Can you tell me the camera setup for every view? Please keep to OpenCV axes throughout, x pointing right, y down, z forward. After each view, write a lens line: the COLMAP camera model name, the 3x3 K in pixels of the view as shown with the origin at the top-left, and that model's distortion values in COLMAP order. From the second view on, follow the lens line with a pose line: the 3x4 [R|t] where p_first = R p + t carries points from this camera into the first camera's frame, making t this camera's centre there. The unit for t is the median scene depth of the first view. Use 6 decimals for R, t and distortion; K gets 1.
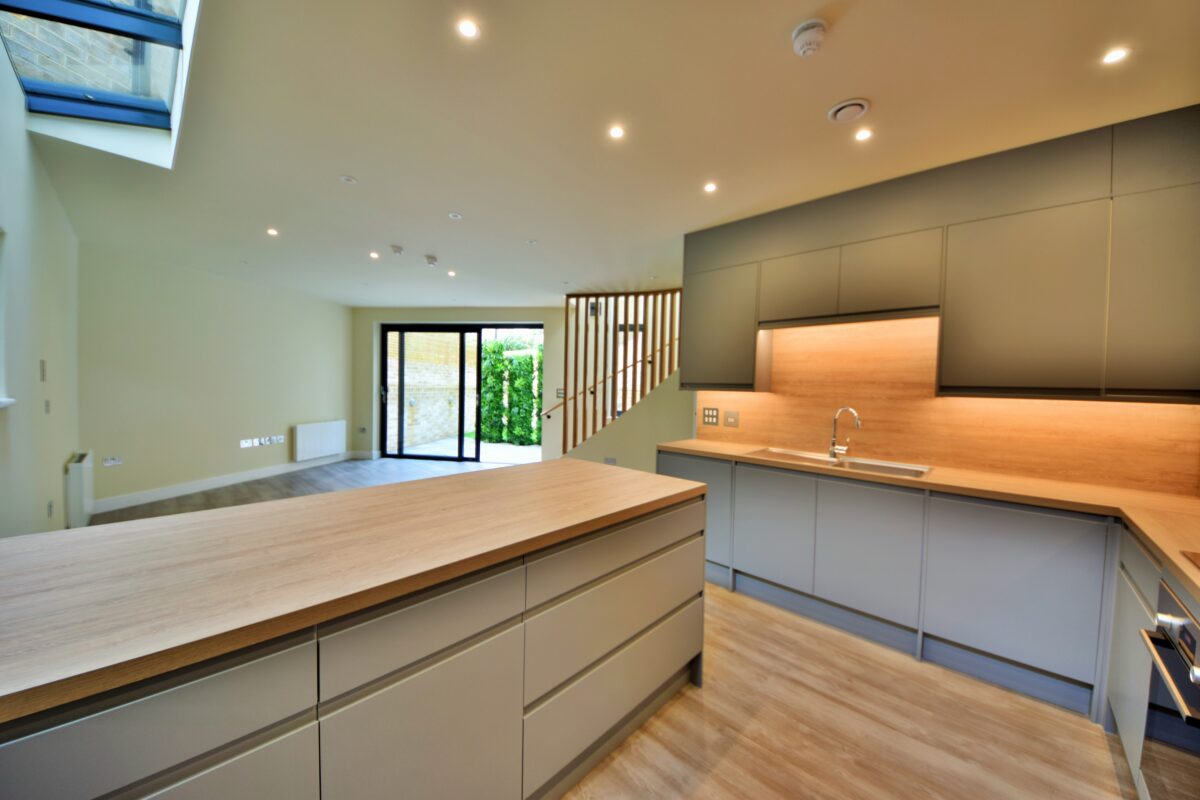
lens RADIAL K [[421.0, 0, 603.4], [0, 421.0, 396.4], [0, 0, 1]] dist [0.044283, -0.023874]
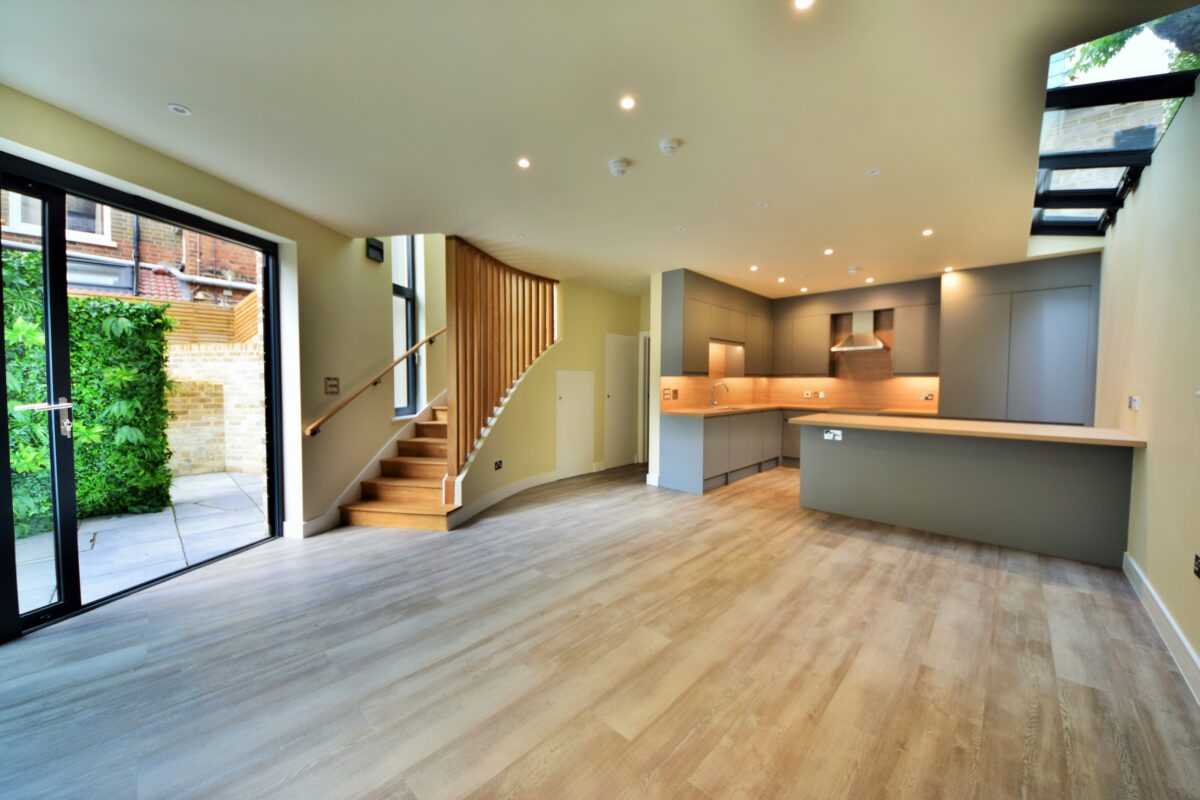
lens RADIAL K [[421.0, 0, 603.4], [0, 421.0, 396.4], [0, 0, 1]] dist [0.044283, -0.023874]
pose [[0.013685, -0.057297, 0.998263, -1.246309], [0.021573, 0.998141, 0.056995, -0.034363], [-0.999674, 0.020755, 0.014896, 1.230624]]
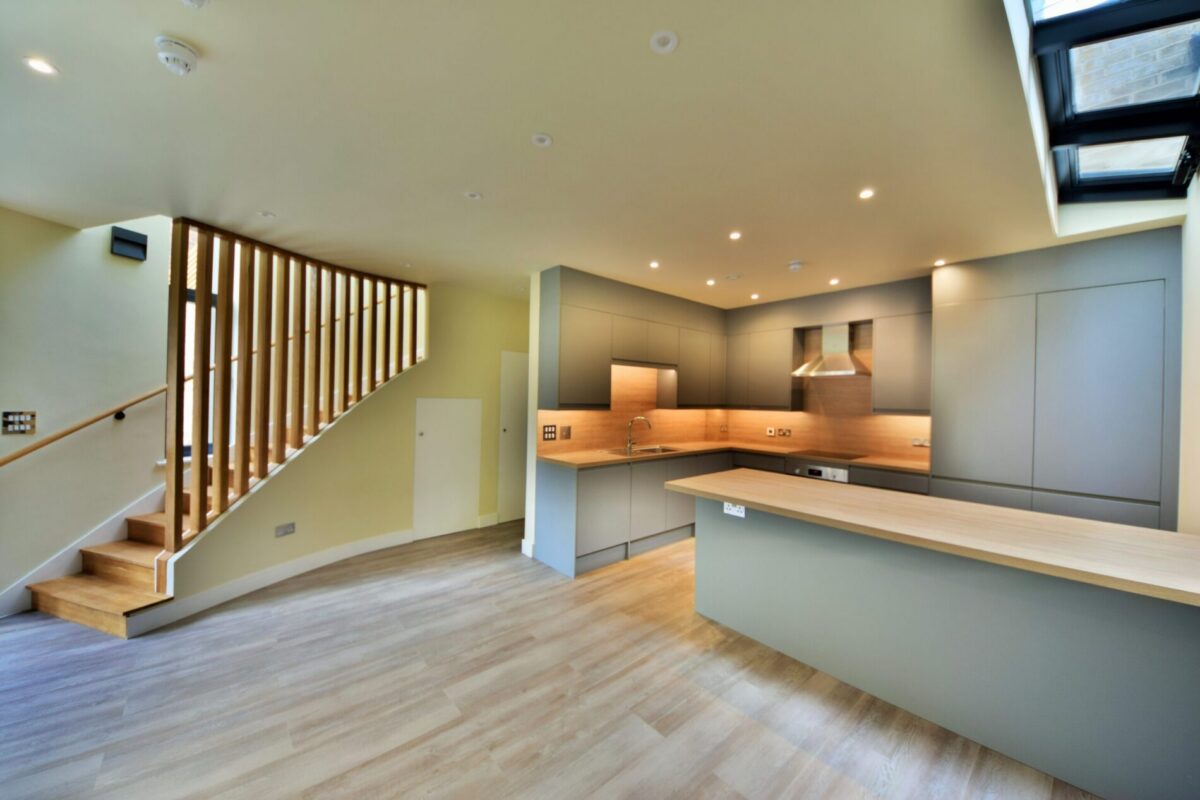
lens RADIAL K [[421.0, 0, 603.4], [0, 421.0, 396.4], [0, 0, 1]] dist [0.044283, -0.023874]
pose [[0.107967, -0.015136, 0.994039, -0.847851], [0.010066, 0.999849, 0.014132, -0.063347], [-0.994104, 0.008480, 0.108103, 0.758993]]
